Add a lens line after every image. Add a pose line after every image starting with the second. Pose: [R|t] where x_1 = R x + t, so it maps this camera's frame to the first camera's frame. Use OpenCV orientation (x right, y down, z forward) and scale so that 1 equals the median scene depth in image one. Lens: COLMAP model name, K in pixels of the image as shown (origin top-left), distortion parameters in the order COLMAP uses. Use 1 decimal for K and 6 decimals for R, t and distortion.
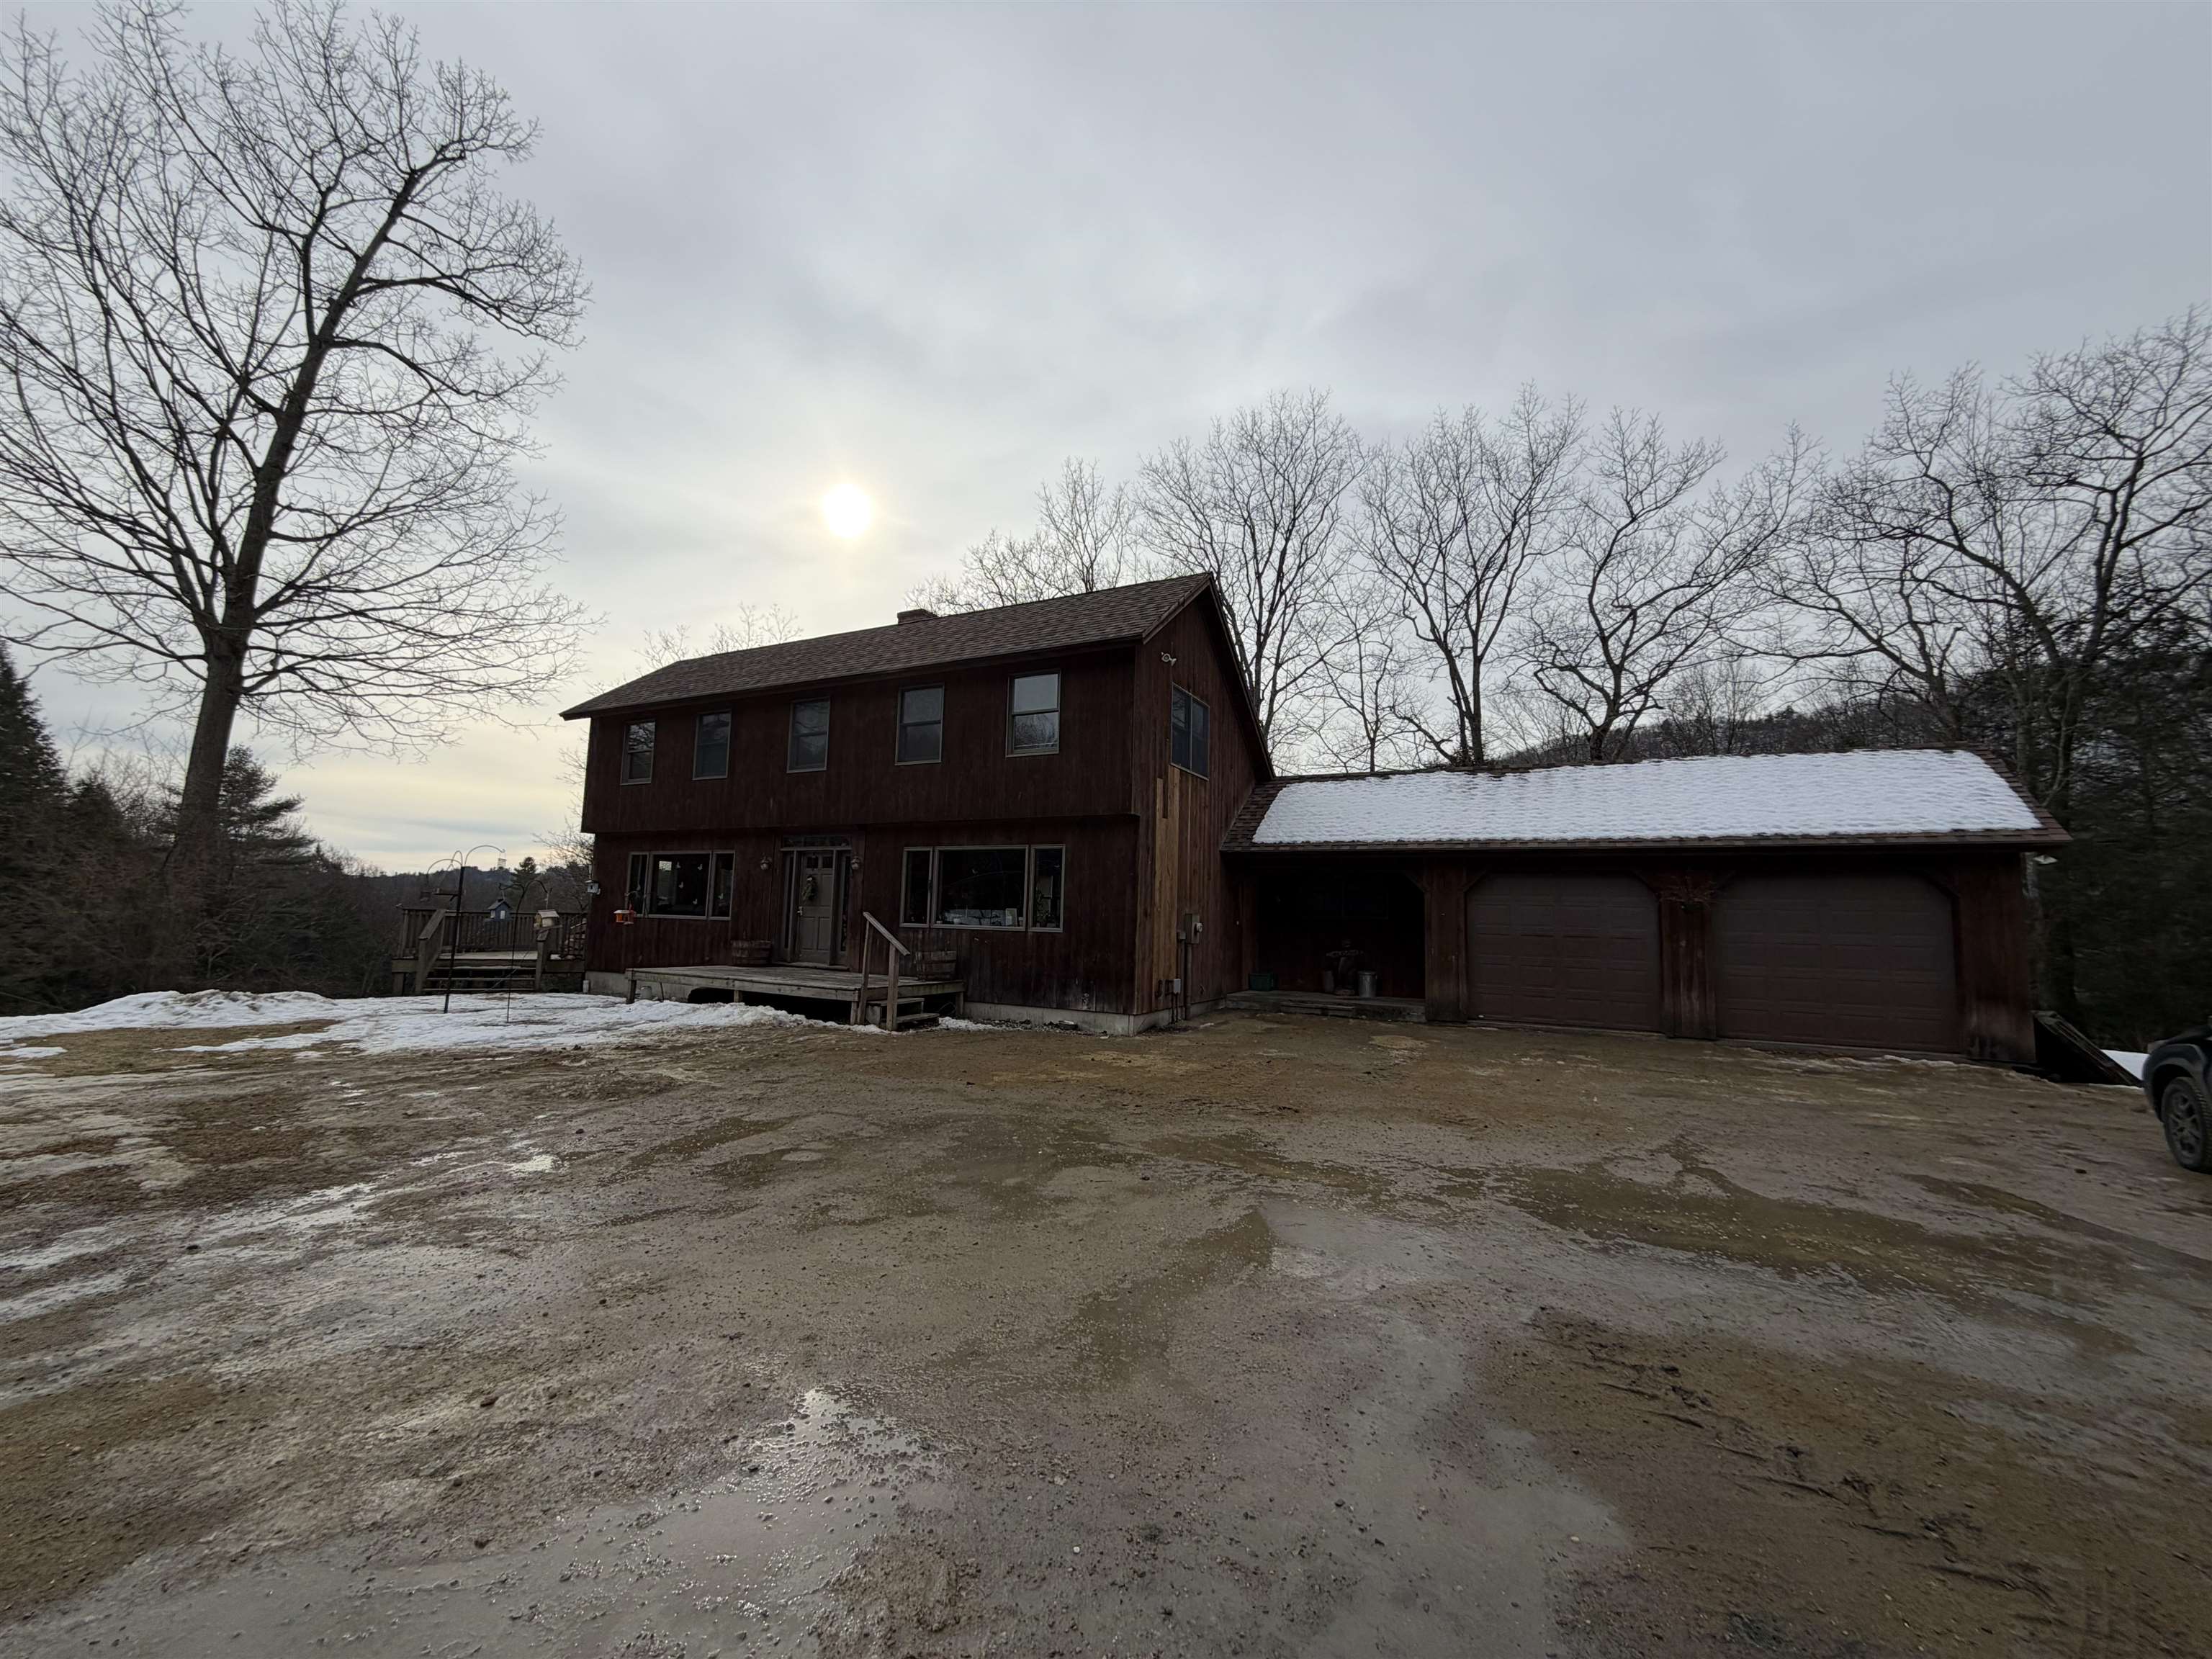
lens RADIAL K [[883.7, 0, 1107.2], [0, 883.7, 827.7], [0, 0, 1]] dist [-0.002623, 0.000219]
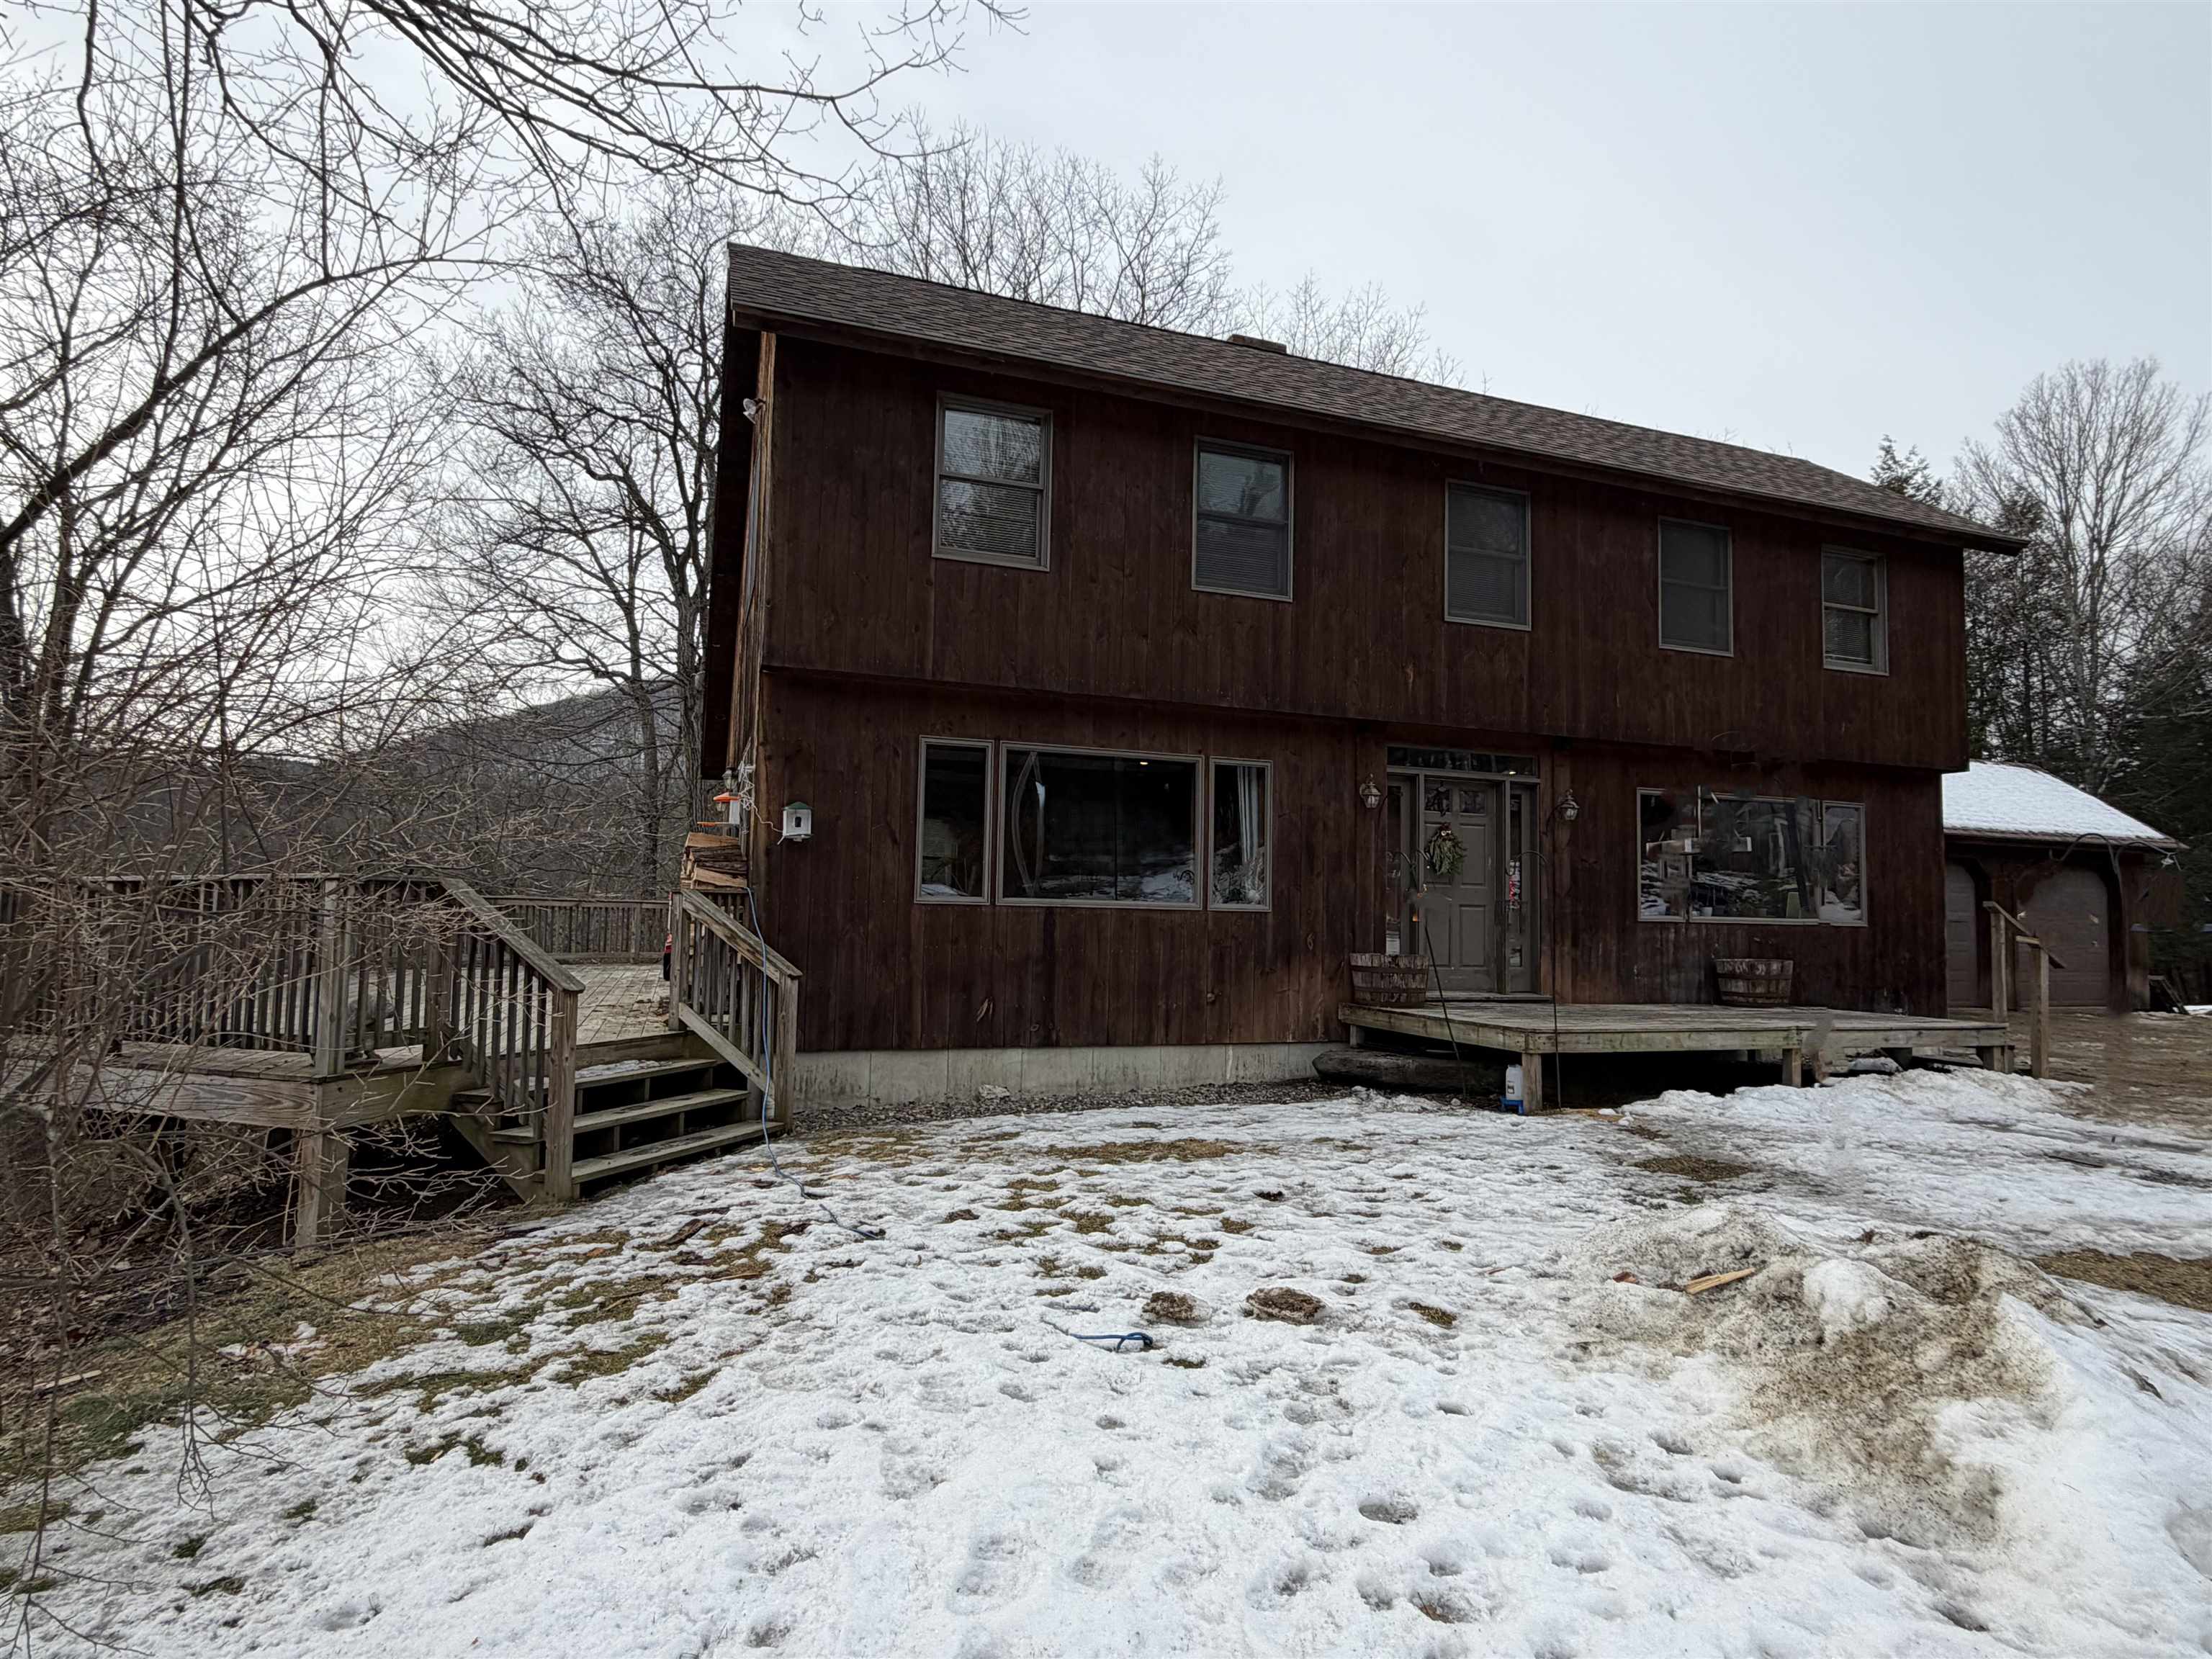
lens RADIAL K [[1172.8, 0, 1114.1], [0, 1172.8, 836.2], [0, 0, 1]] dist [0.004431, -0.000438]
pose [[0.681922, 0.037477, 0.730464, -1.023203], [-0.076353, 0.996878, 0.020133, 0.064911], [-0.727429, -0.069503, 0.682654, 0.707781]]
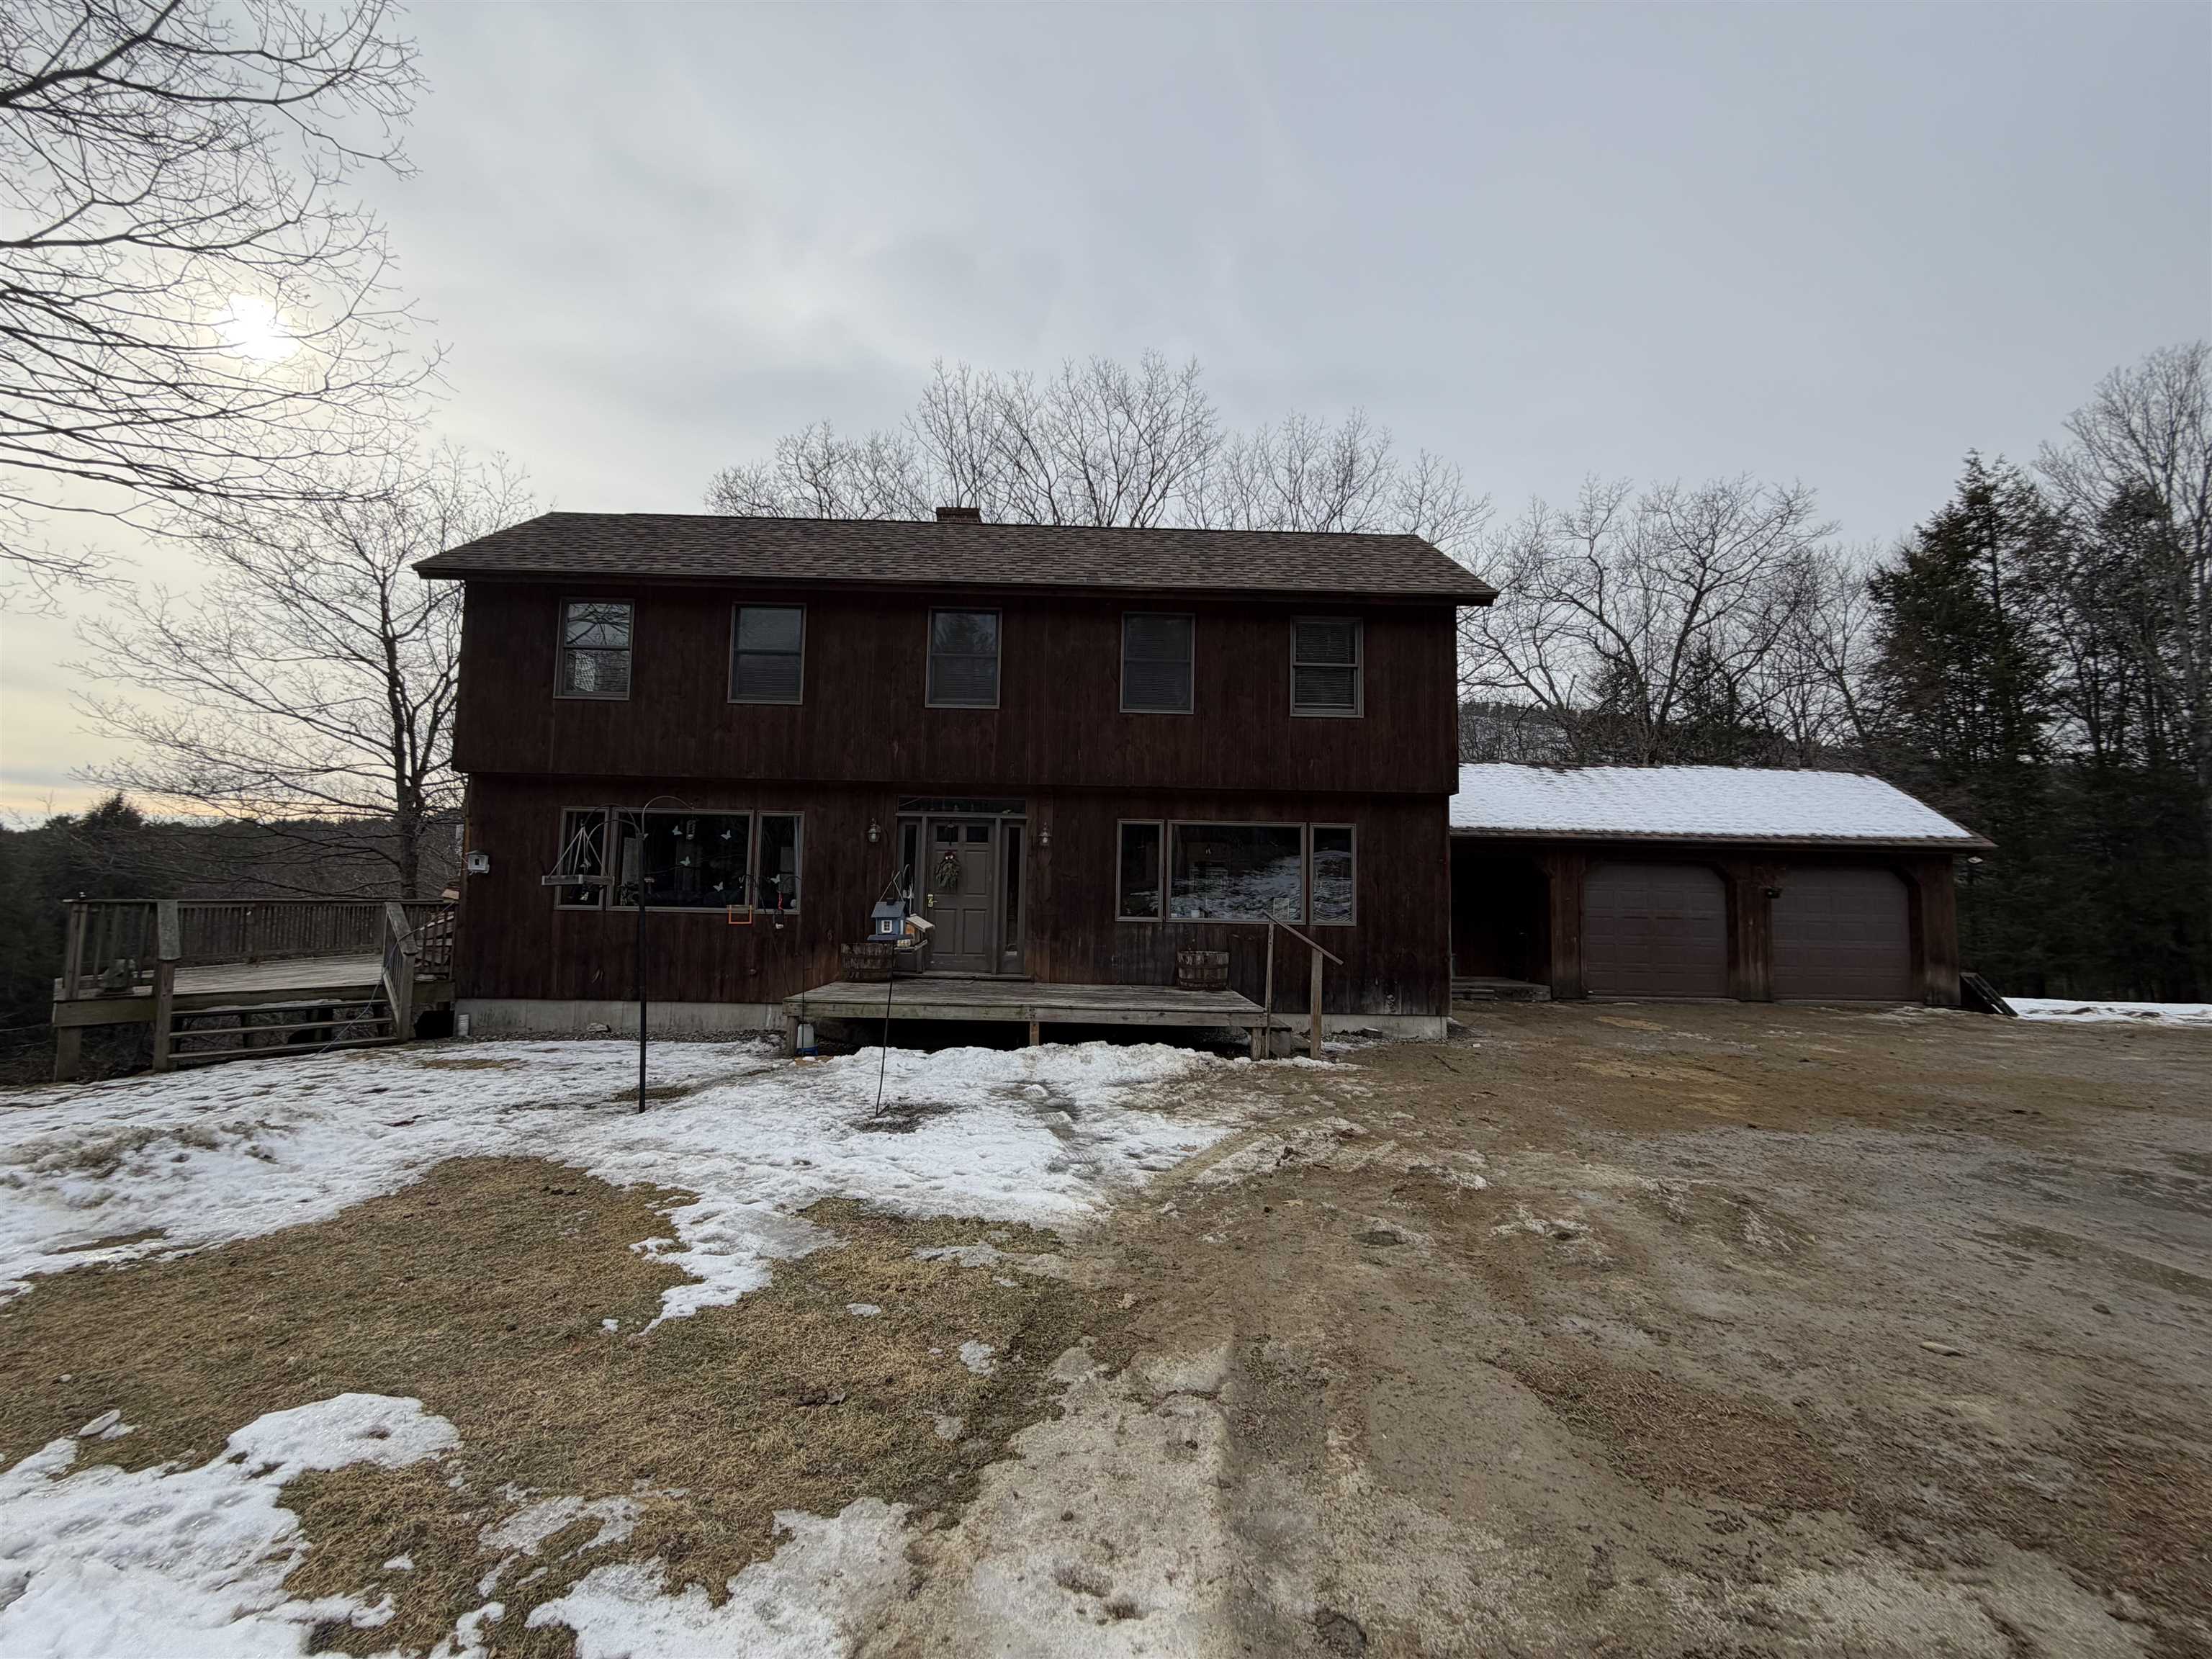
lens RADIAL K [[883.7, 0, 1102.8], [0, 883.7, 837.9], [0, 0, 1]] dist [-0.002623, 0.000219]
pose [[0.879352, 0.024163, 0.475559, -0.600161], [-0.044335, 0.998528, 0.031244, 0.015242], [-0.474104, -0.048558, 0.879129, 0.323769]]
